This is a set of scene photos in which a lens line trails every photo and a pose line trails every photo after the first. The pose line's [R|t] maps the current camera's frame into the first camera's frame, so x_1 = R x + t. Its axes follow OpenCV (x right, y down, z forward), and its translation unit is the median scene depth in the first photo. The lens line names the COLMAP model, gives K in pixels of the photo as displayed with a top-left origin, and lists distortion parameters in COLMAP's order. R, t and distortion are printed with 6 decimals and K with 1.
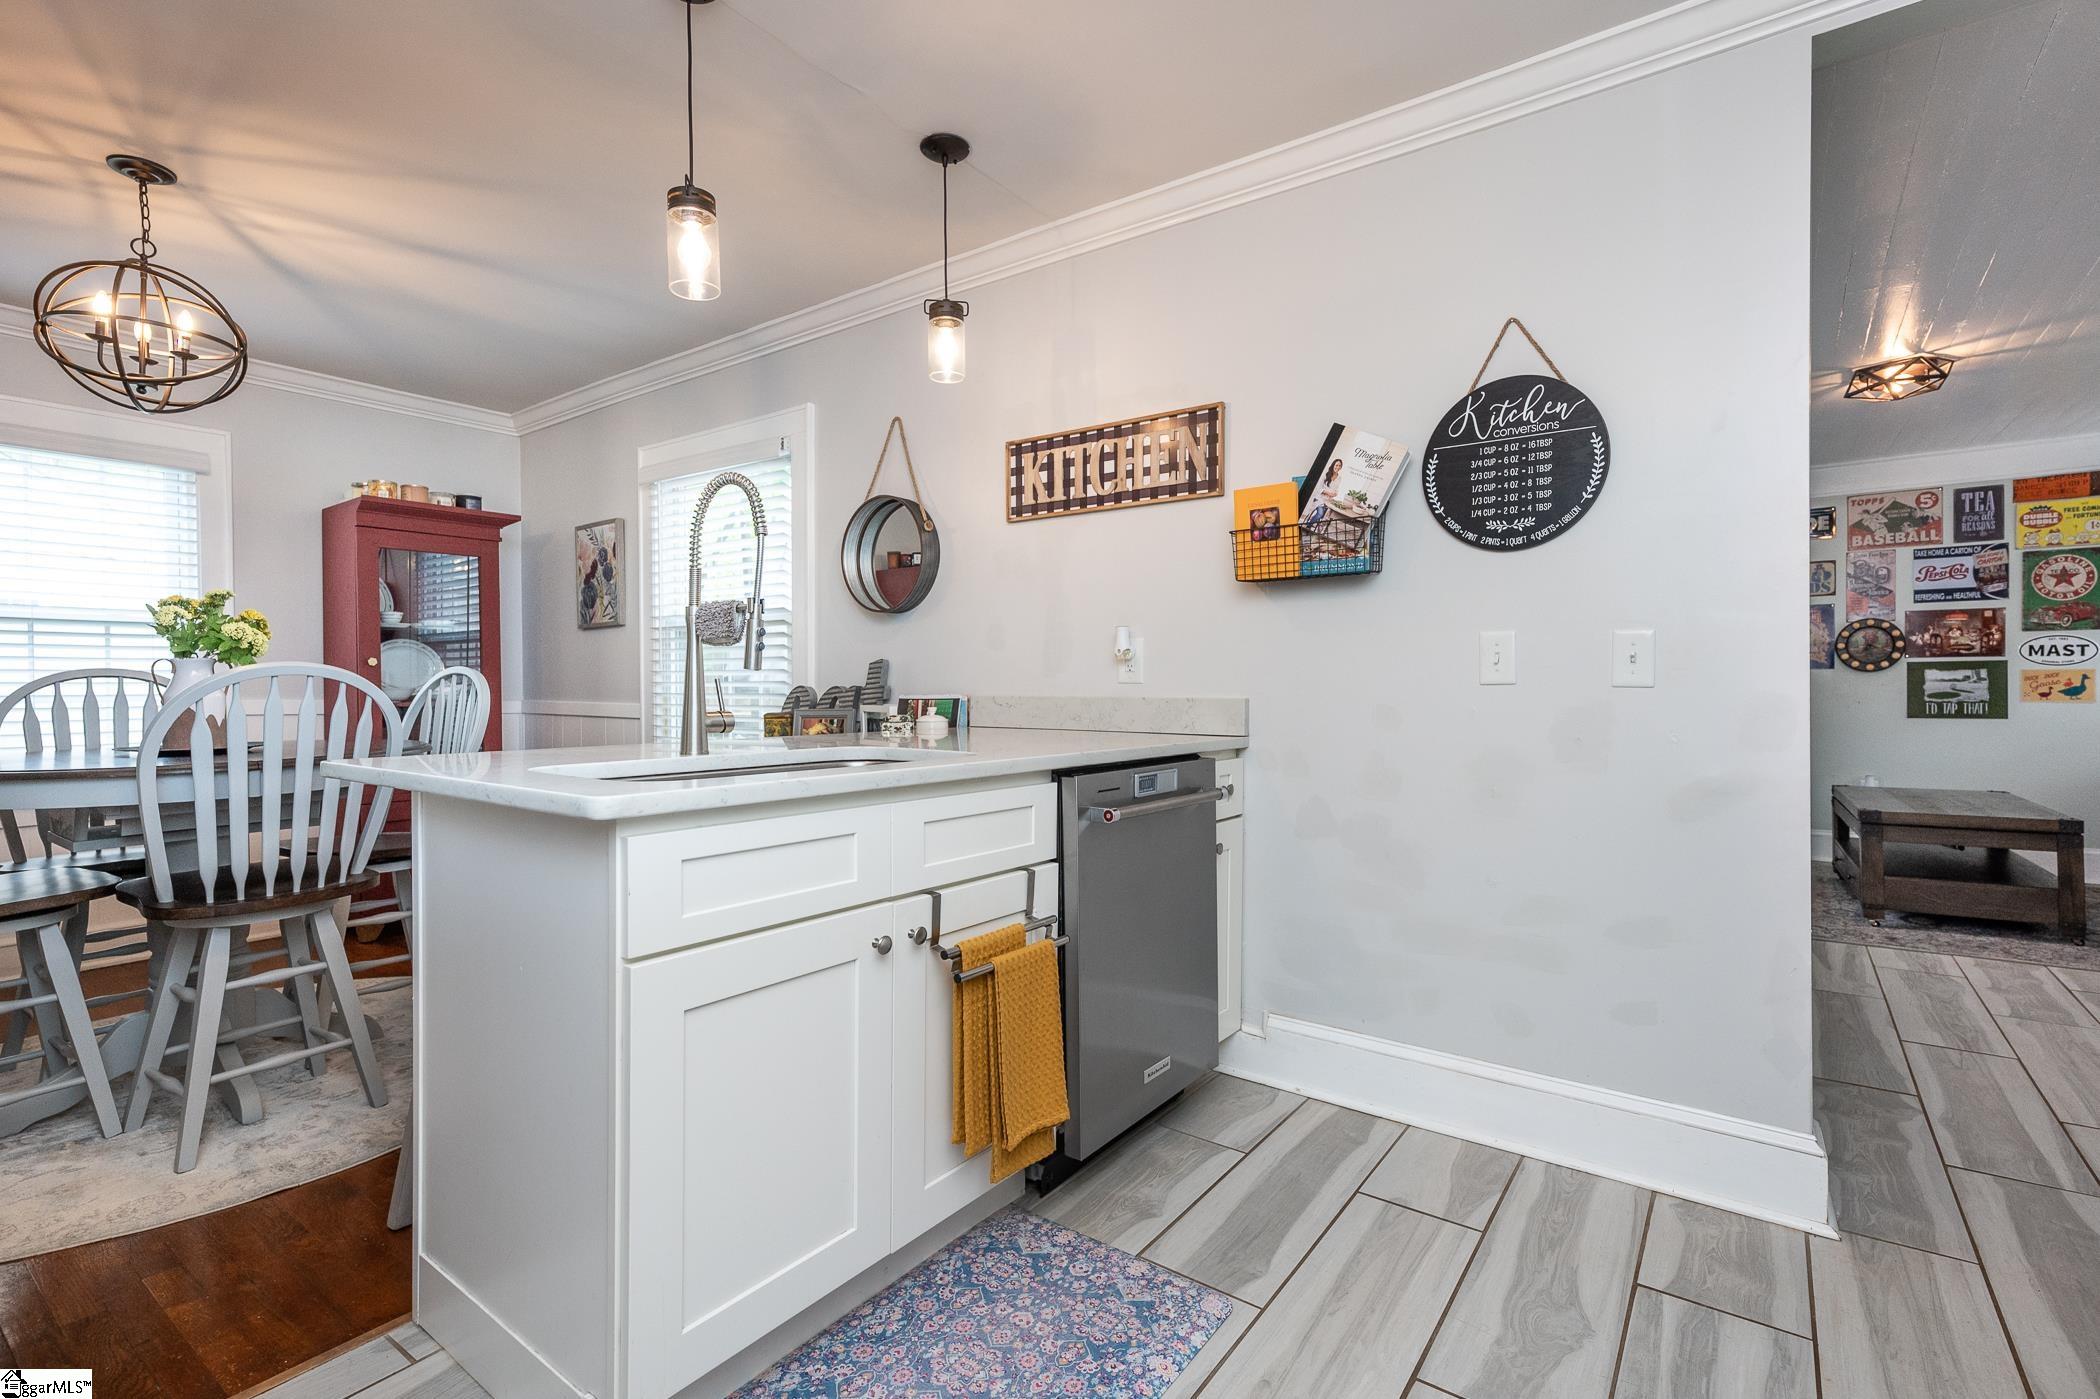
lens RADIAL K [[950.4, 0, 1050.0], [0, 950.4, 699.5], [0, 0, 1]] dist [0.011100, -0.000206]
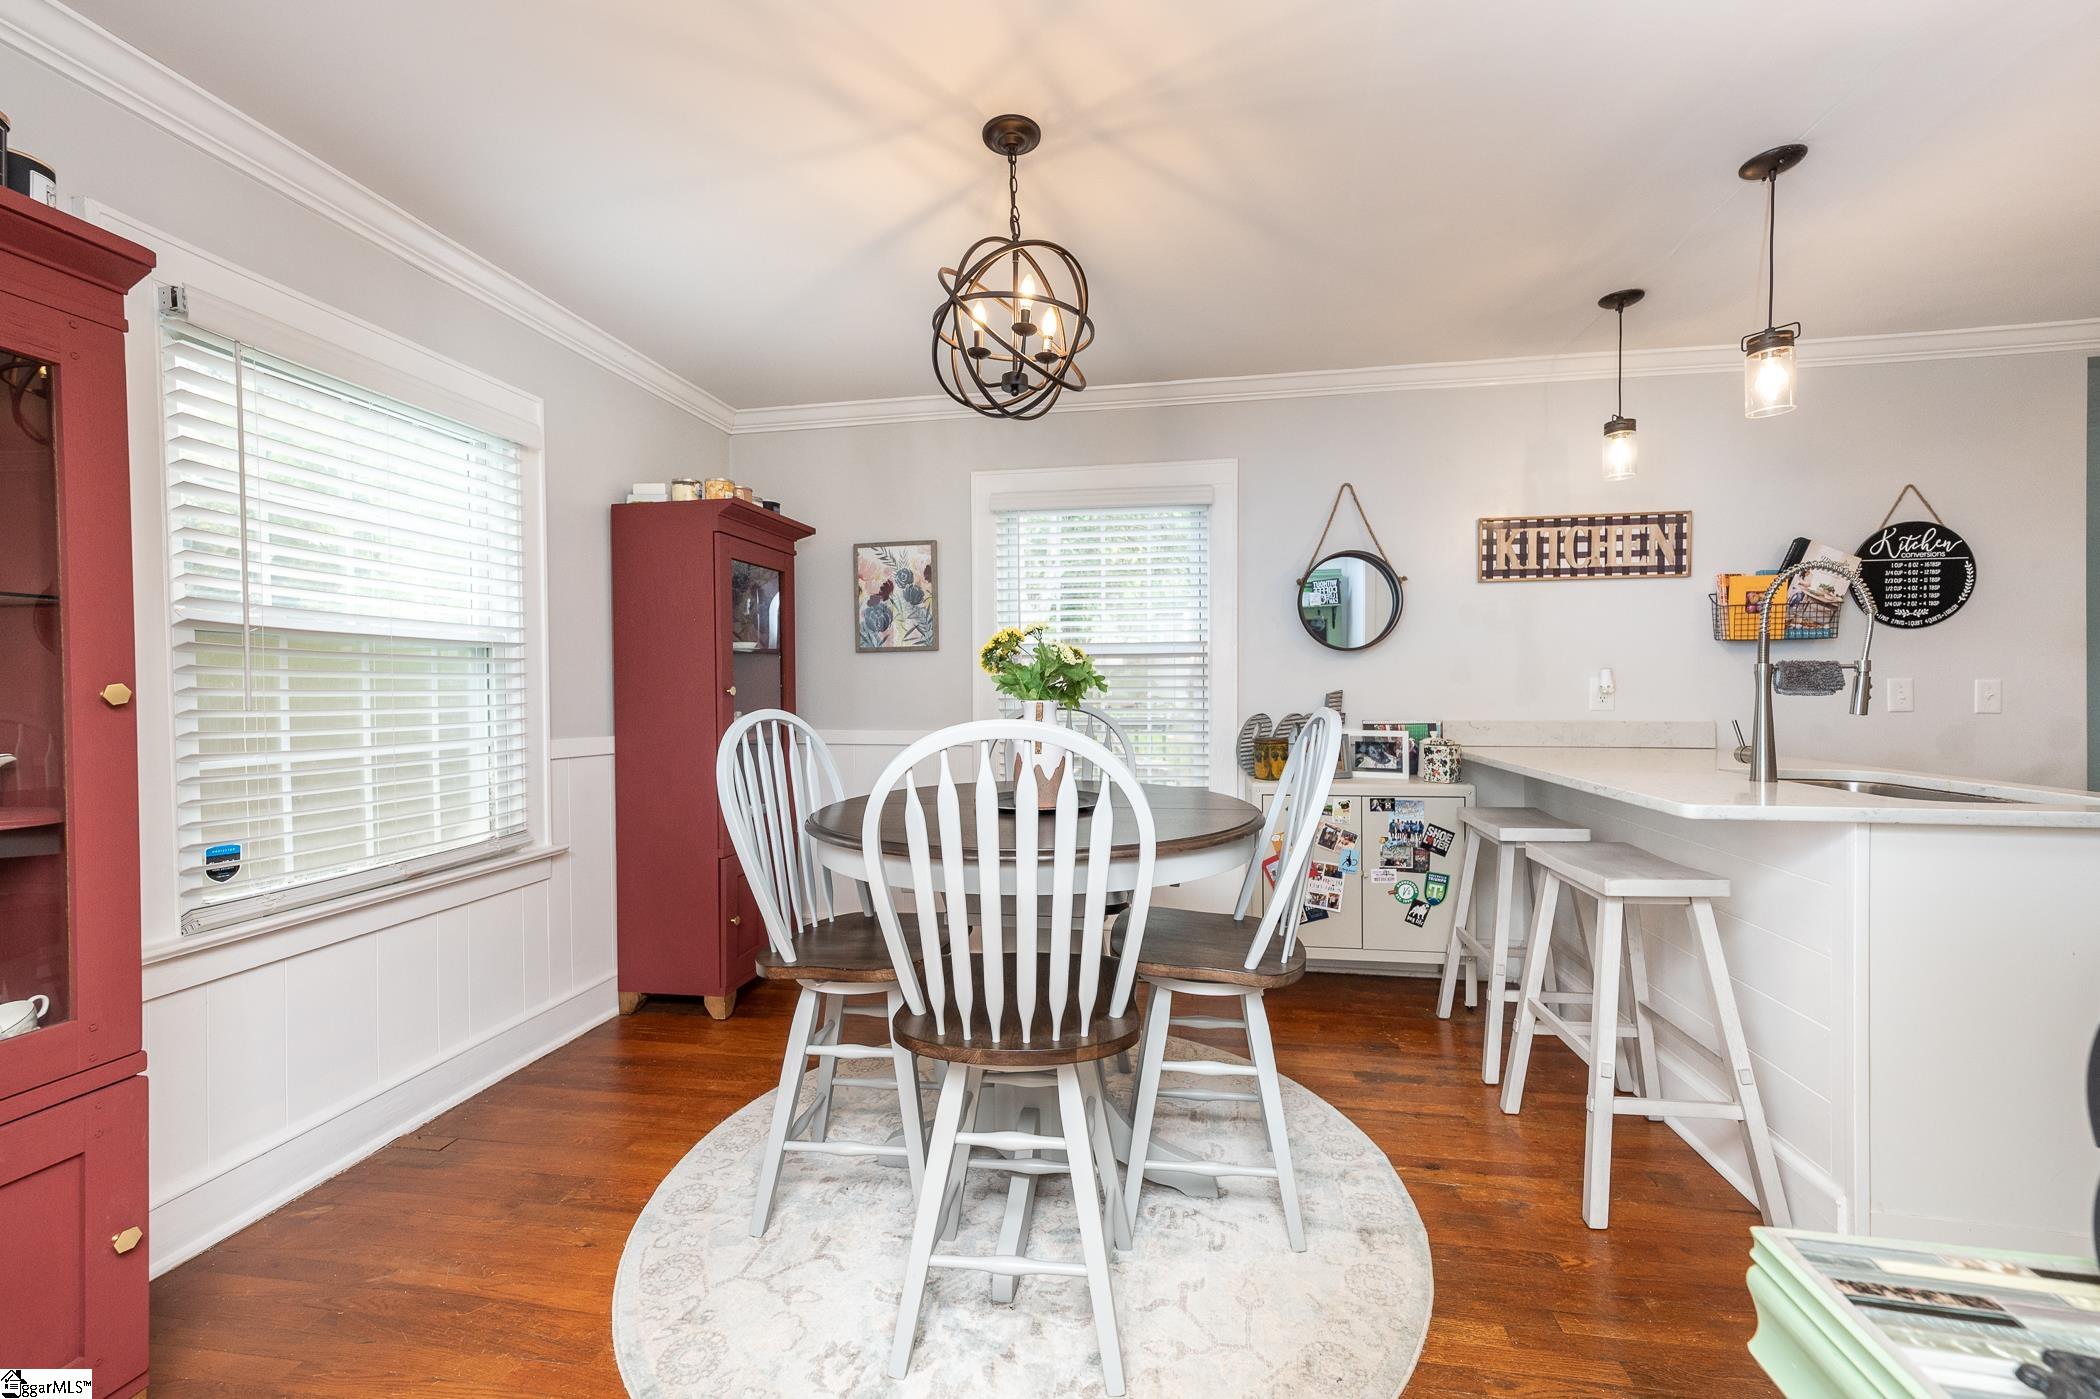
lens RADIAL K [[841.9, 0, 1056.4], [0, 841.9, 695.3], [0, 0, 1]] dist [0.014325, 0.000105]
pose [[0.893912, -0.007008, 0.448188, -1.151457], [0.011293, 0.999913, -0.006889, -0.039835], [-0.448101, 0.011219, 0.893913, 0.284616]]
